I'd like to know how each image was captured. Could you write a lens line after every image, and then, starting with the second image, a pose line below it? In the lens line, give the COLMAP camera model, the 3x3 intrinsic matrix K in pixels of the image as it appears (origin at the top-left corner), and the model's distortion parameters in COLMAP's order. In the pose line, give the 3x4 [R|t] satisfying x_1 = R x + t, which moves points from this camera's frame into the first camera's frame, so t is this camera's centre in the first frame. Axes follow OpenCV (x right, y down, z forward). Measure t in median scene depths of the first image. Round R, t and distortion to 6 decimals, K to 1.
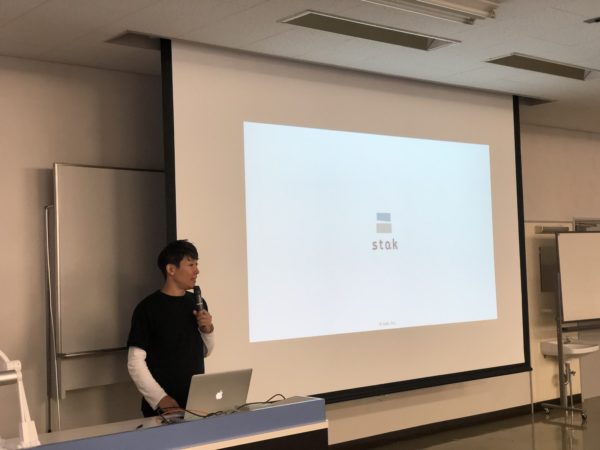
lens RADIAL K [[887.3, 0, 299.7], [0, 887.3, 225.7], [0, 0, 1]] dist [0.034723, 0.000000]
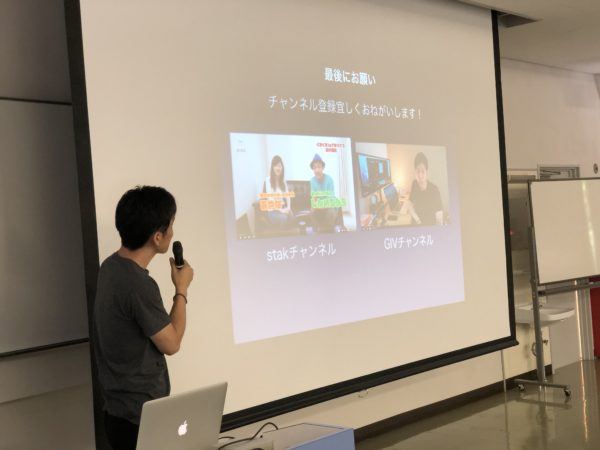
lens RADIAL K [[887.3, 0, 300.4], [0, 887.3, 223.5], [0, 0, 1]] dist [0.034723, 0.000000]
pose [[0.990979, -0.029338, 0.130764, -0.048790], [0.024388, 0.998930, 0.039298, 0.011053], [-0.131777, -0.035755, 0.990634, 0.202765]]
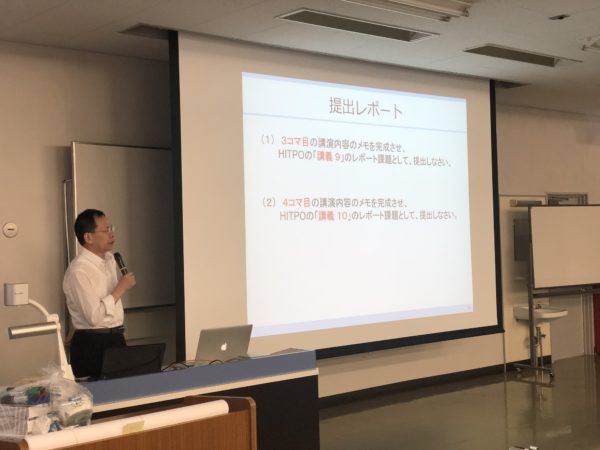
lens RADIAL K [[887.3, 0, 299.7], [0, 887.3, 220.5], [0, 0, 1]] dist [0.034723, 0.000000]
pose [[0.999892, 0.005697, 0.013532, -0.004998], [-0.006071, 0.999596, 0.027763, -0.003285], [-0.013368, -0.027842, 0.999523, -0.083934]]
